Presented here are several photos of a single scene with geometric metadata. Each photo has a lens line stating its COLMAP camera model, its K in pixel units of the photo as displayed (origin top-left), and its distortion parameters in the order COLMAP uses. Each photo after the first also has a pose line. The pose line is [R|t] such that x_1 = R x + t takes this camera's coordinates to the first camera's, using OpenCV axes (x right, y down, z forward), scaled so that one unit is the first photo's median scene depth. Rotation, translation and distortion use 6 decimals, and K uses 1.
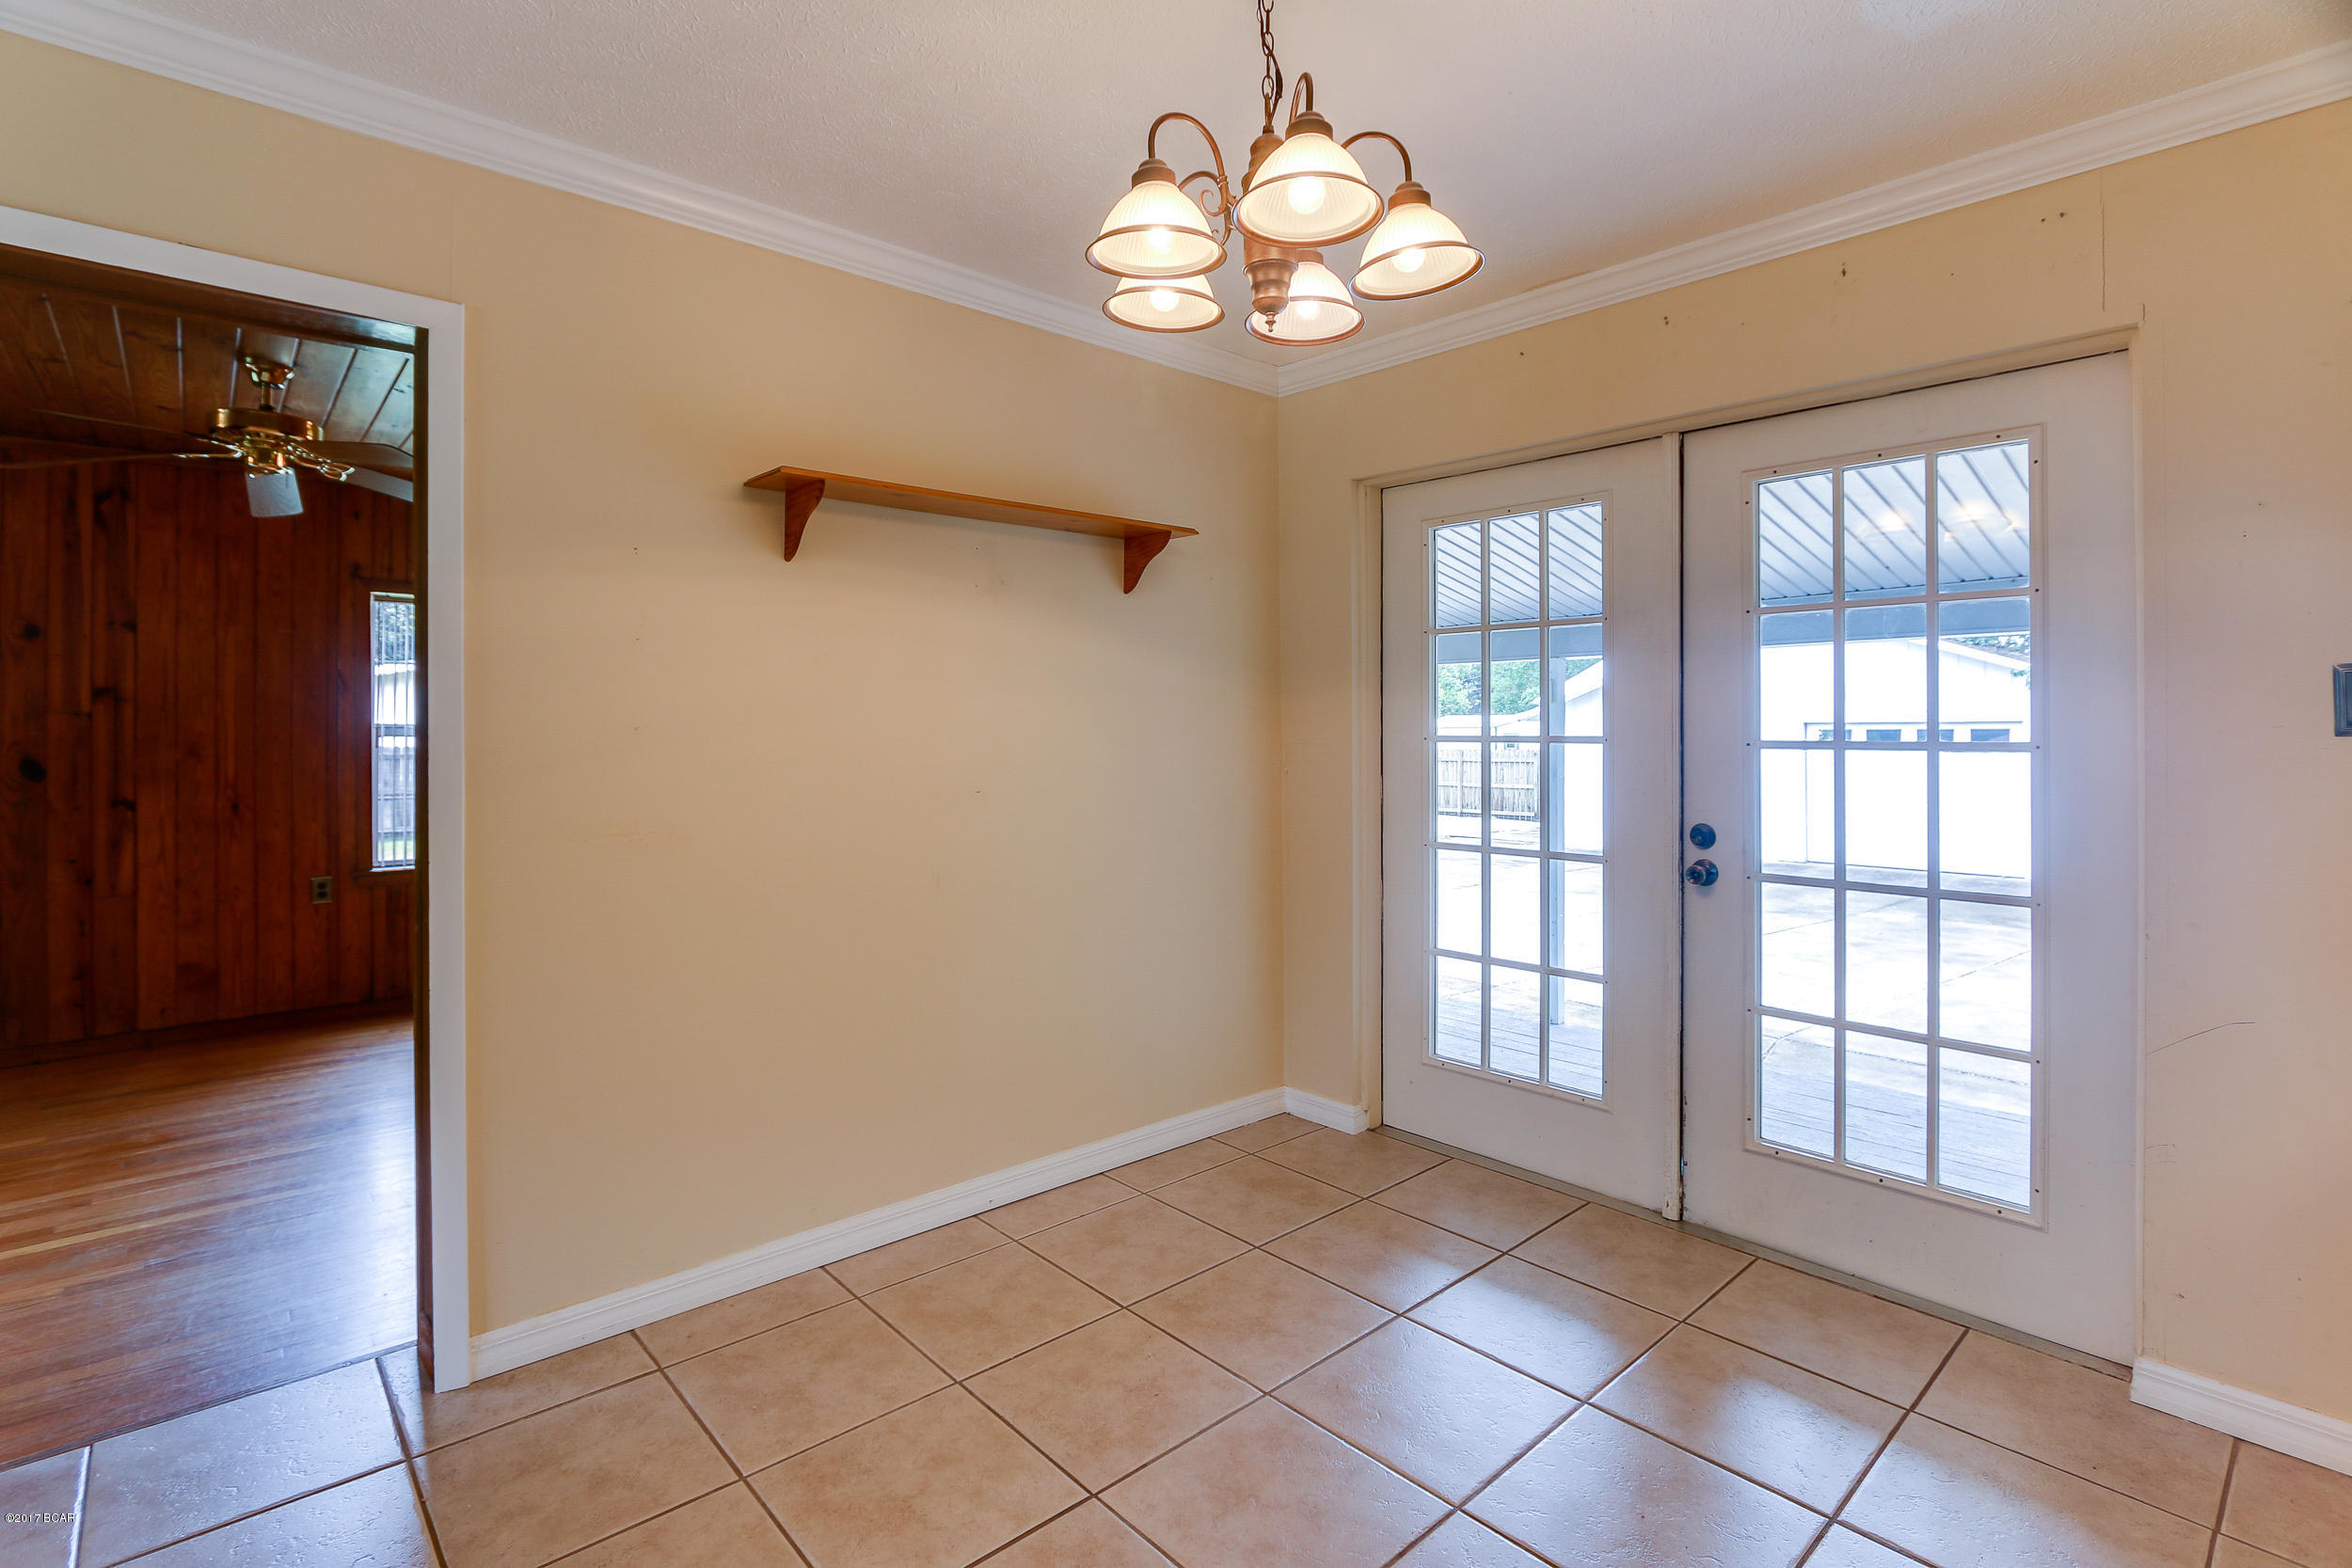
lens RADIAL K [[1100.2, 0, 1161.2], [0, 1100.2, 741.3], [0, 0, 1]] dist [-0.014827, 0.000571]
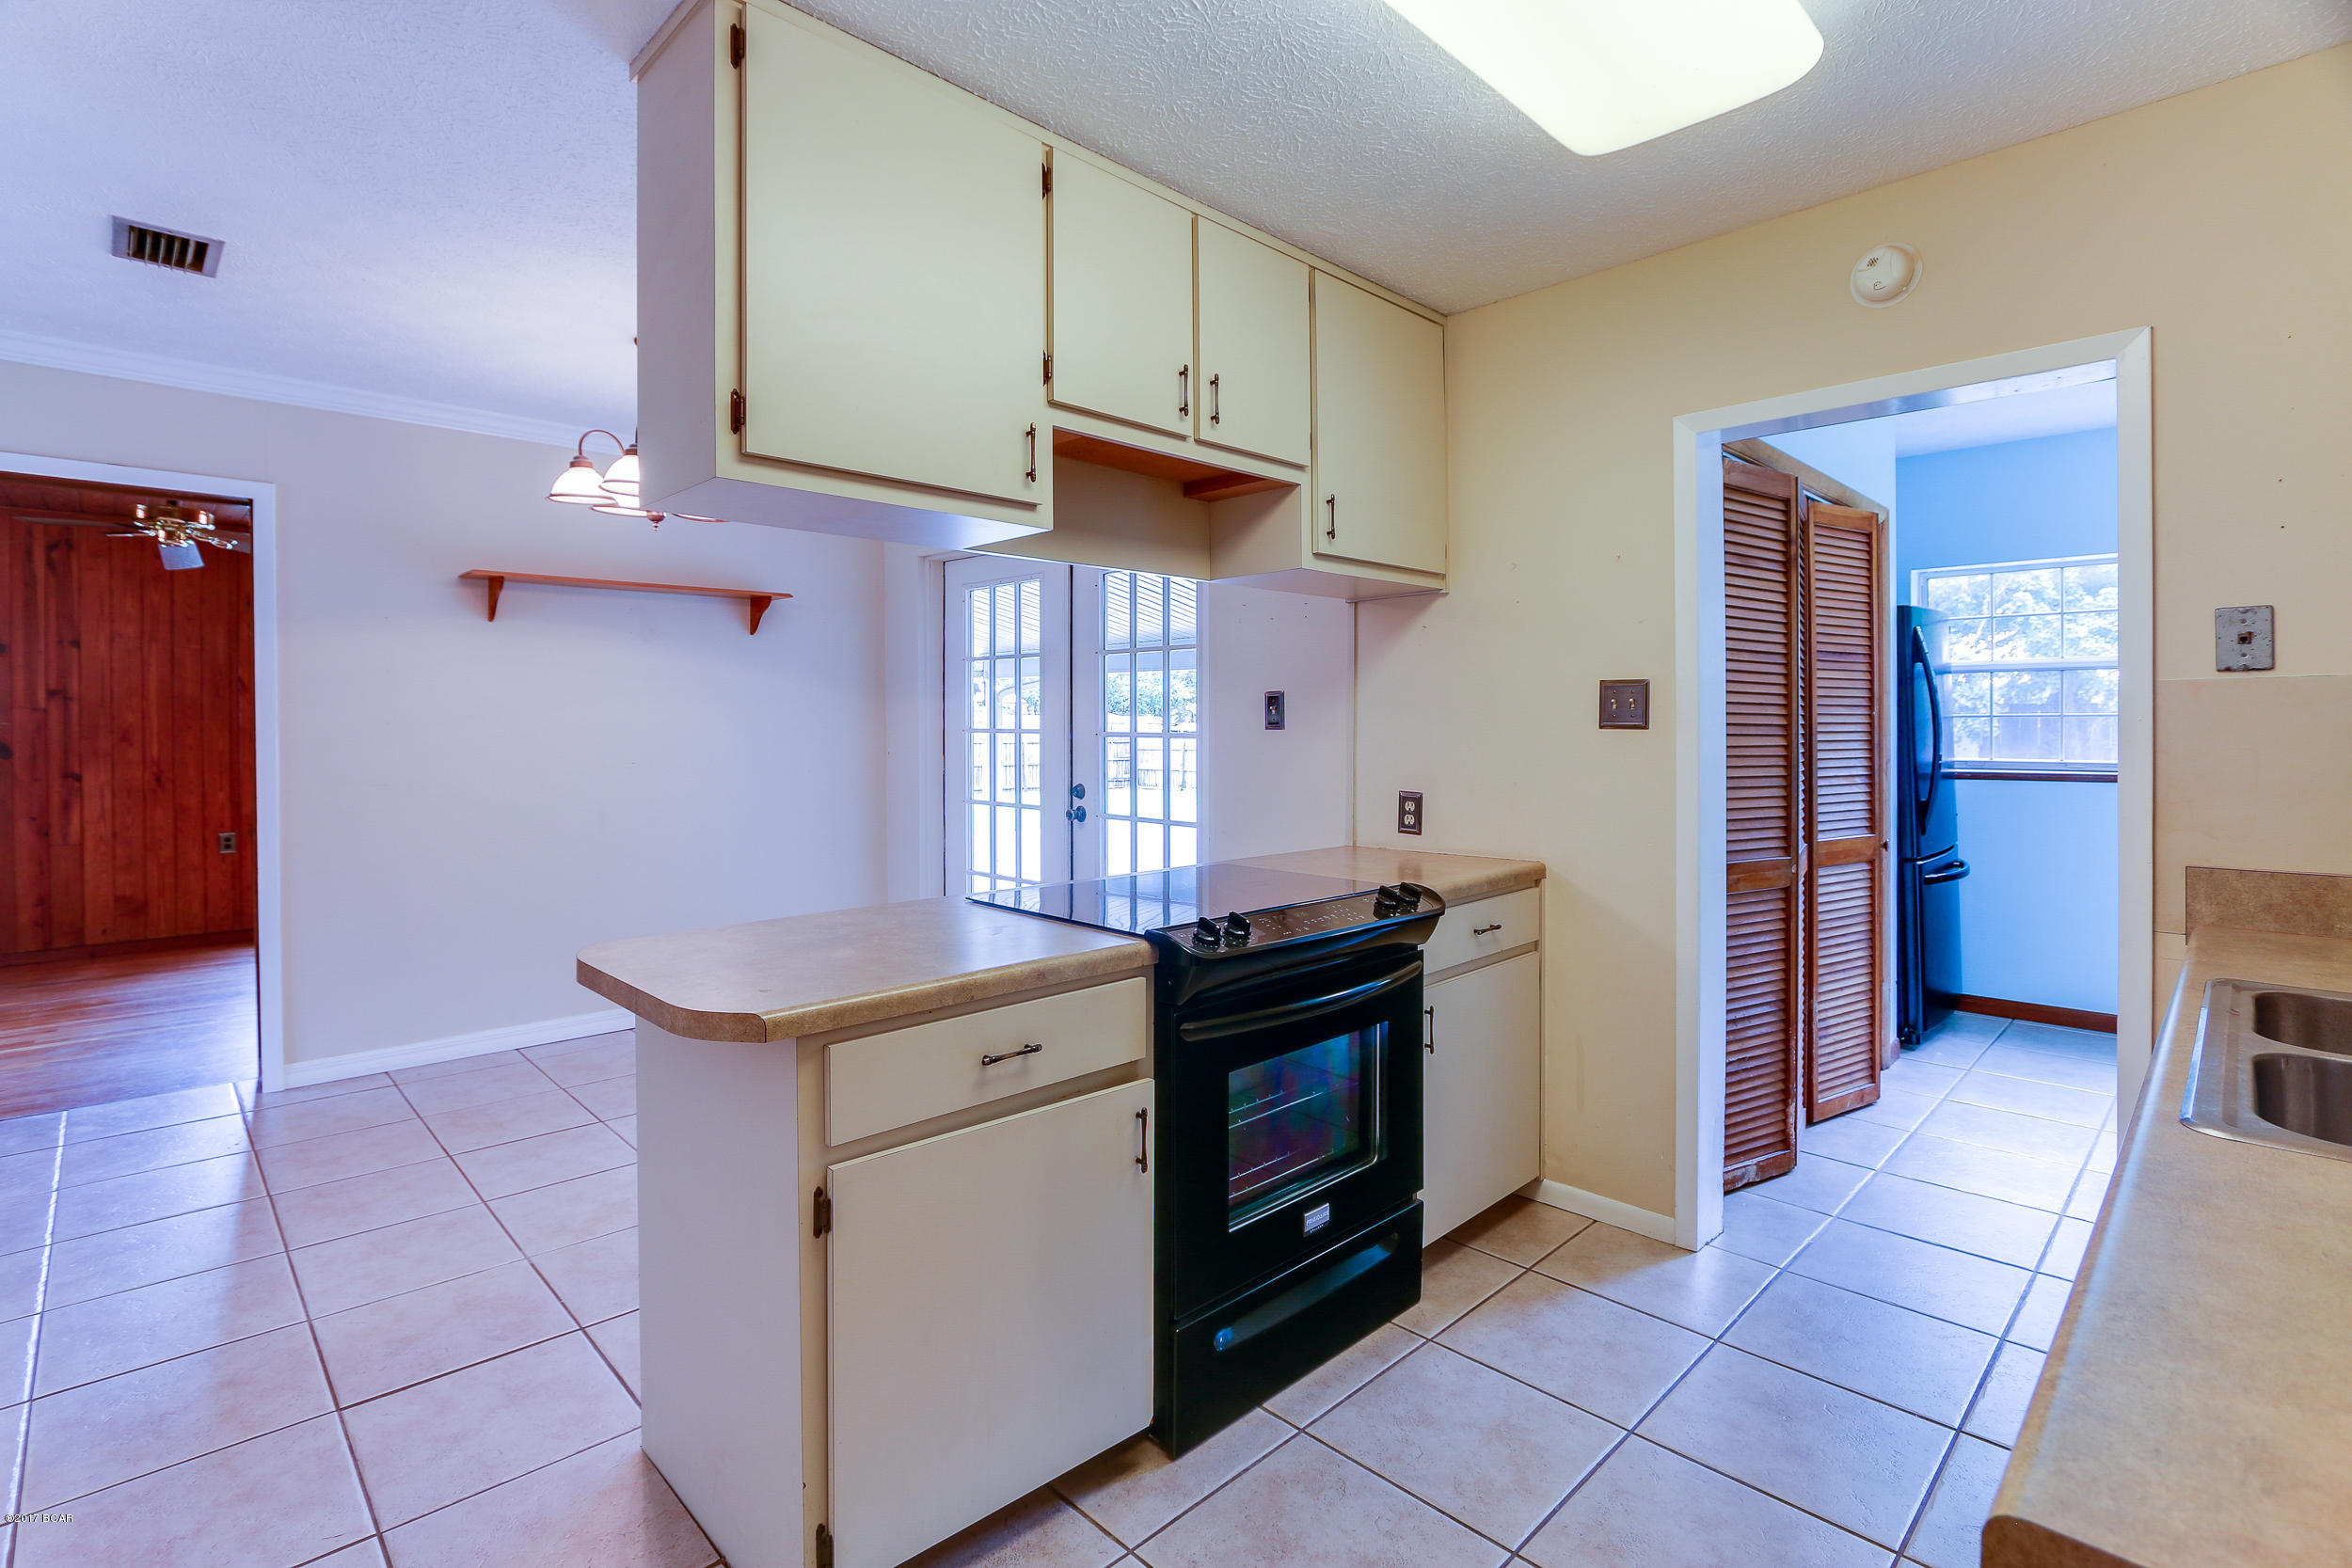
lens RADIAL K [[1083.0, 0, 1132.6], [0, 1083.0, 756.2], [0, 0, 1]] dist [-0.004504, -0.000599]
pose [[0.999759, 0.003387, 0.021702, 0.333688], [-0.003800, 0.999812, 0.018990, 0.002558], [-0.021634, -0.019068, 0.999584, -0.368178]]
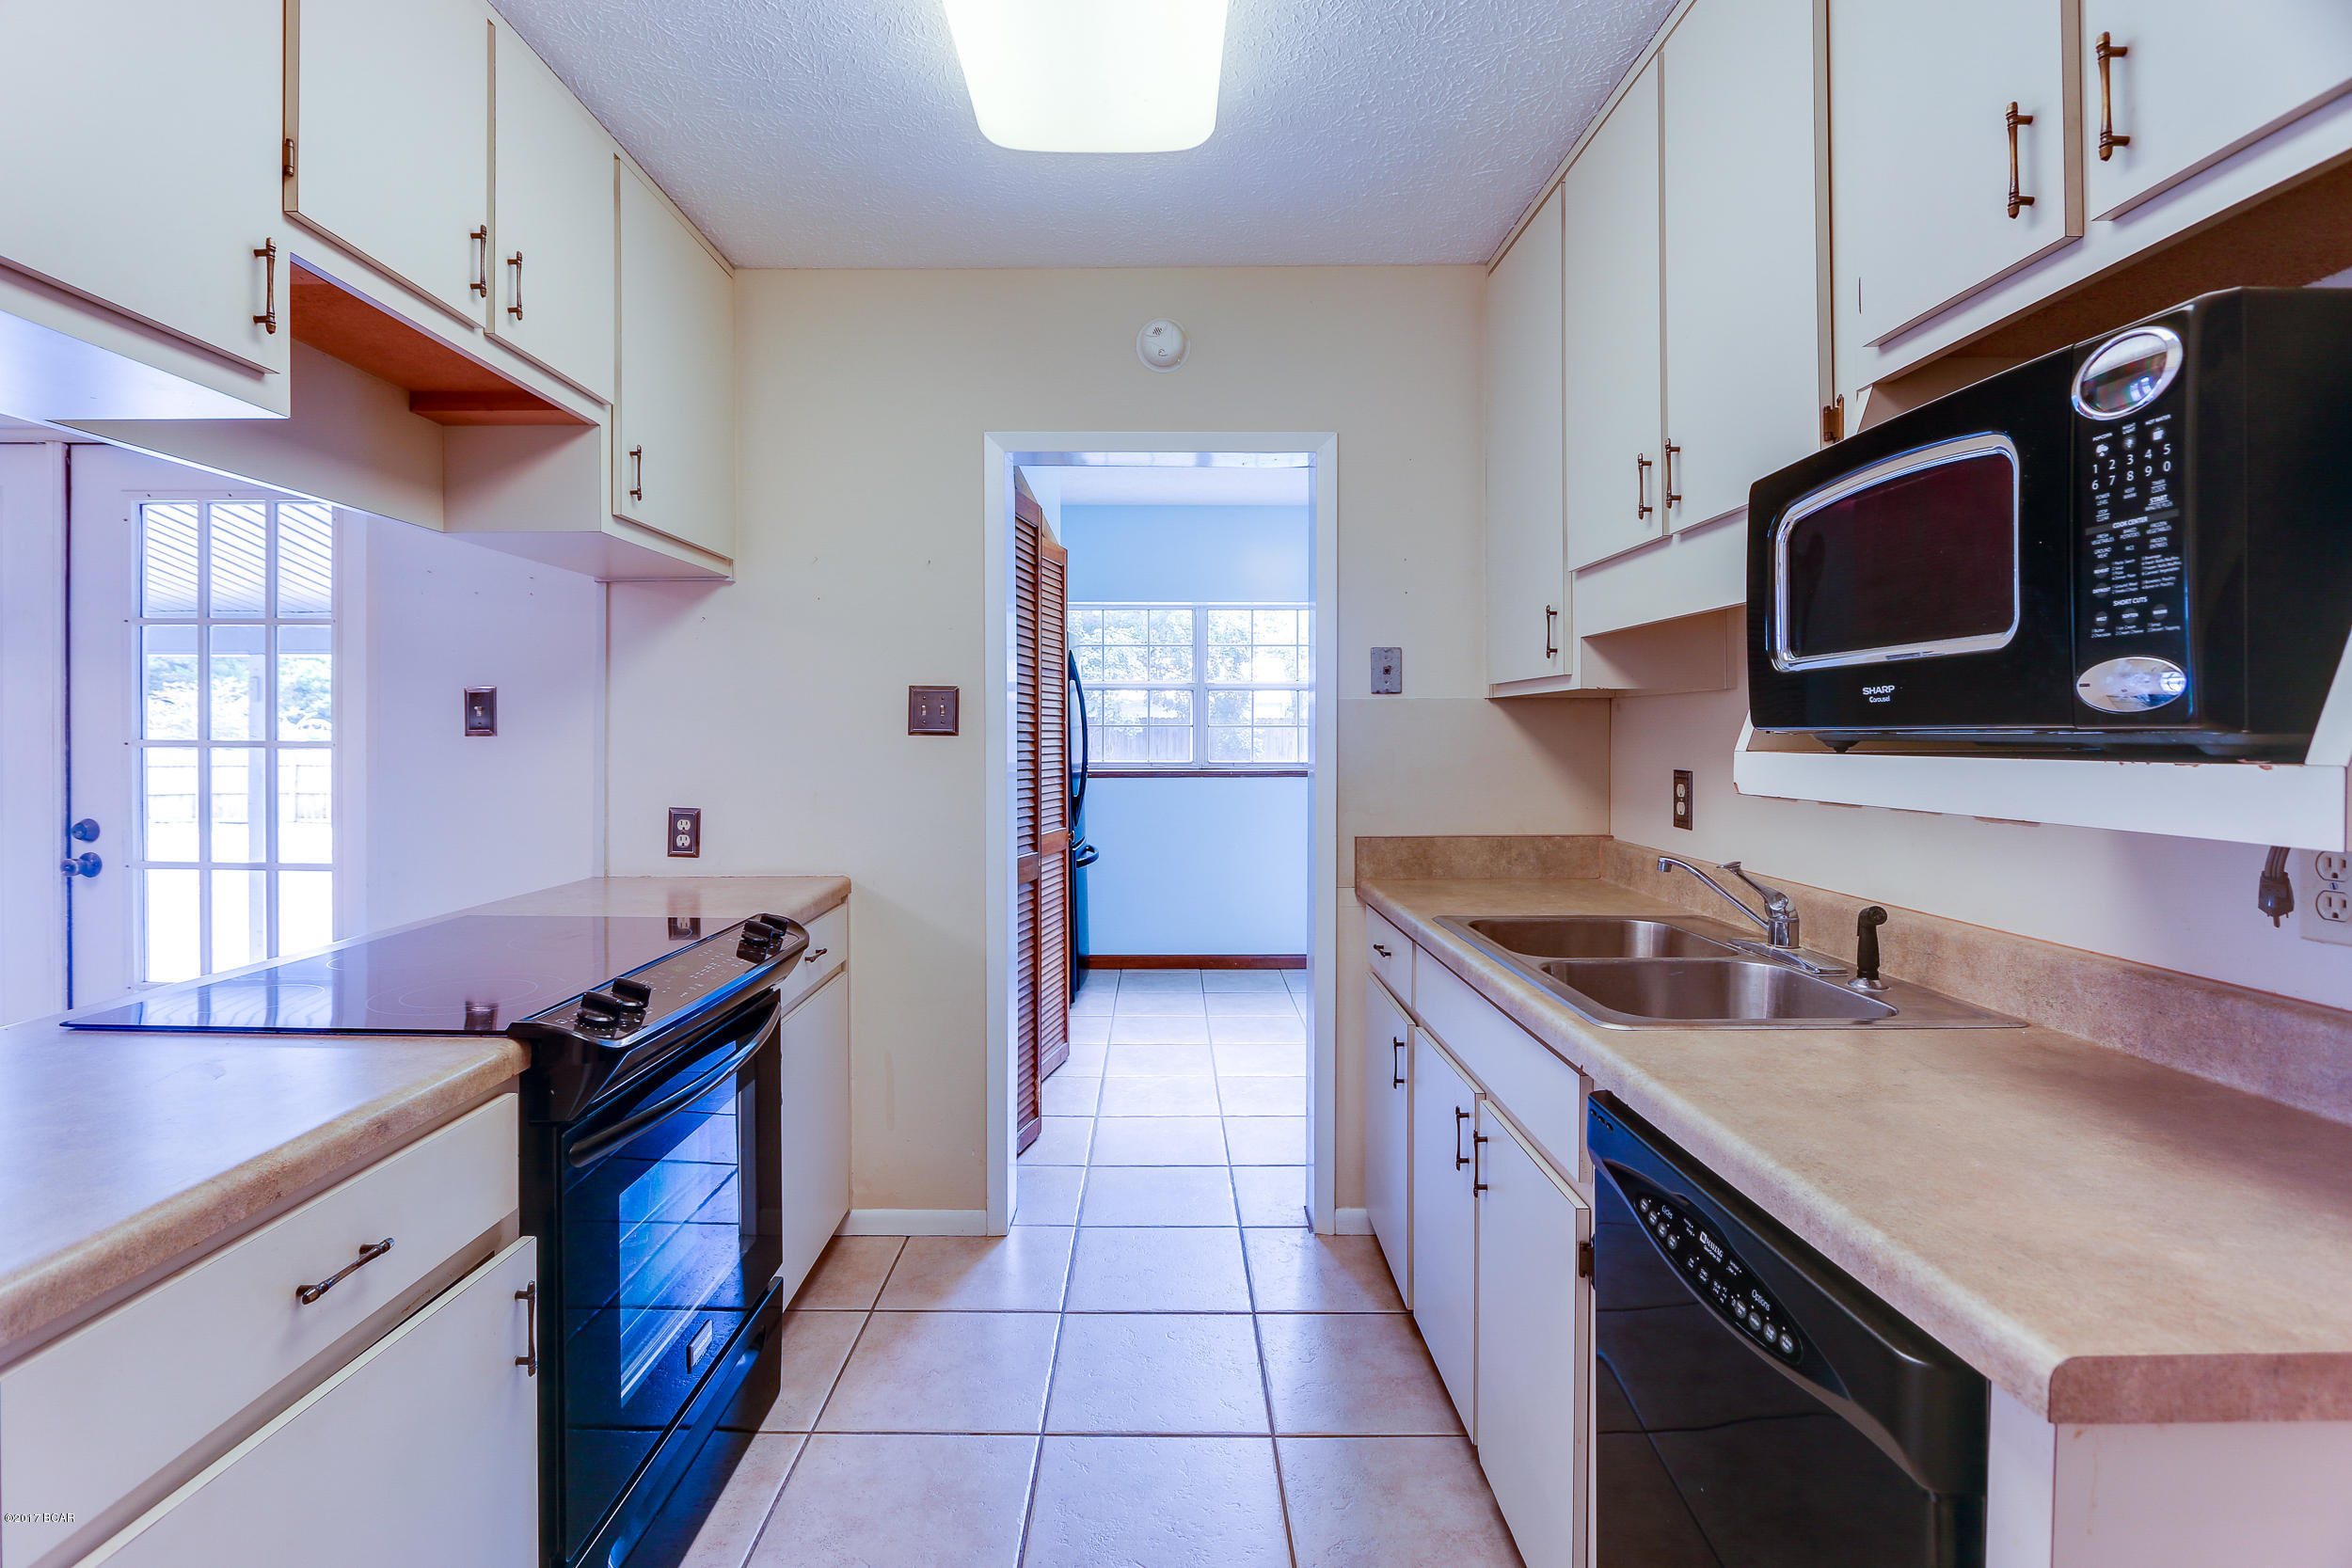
lens RADIAL K [[1100.6, 0, 950.4], [0, 1100.6, 761.8], [0, 0, 1]] dist [-0.011709, 0.000347]
pose [[0.687090, -0.009933, 0.726505, 0.187048], [0.001052, 0.999919, 0.012677, 0.004695], [-0.726572, -0.007946, 0.687044, -0.203069]]
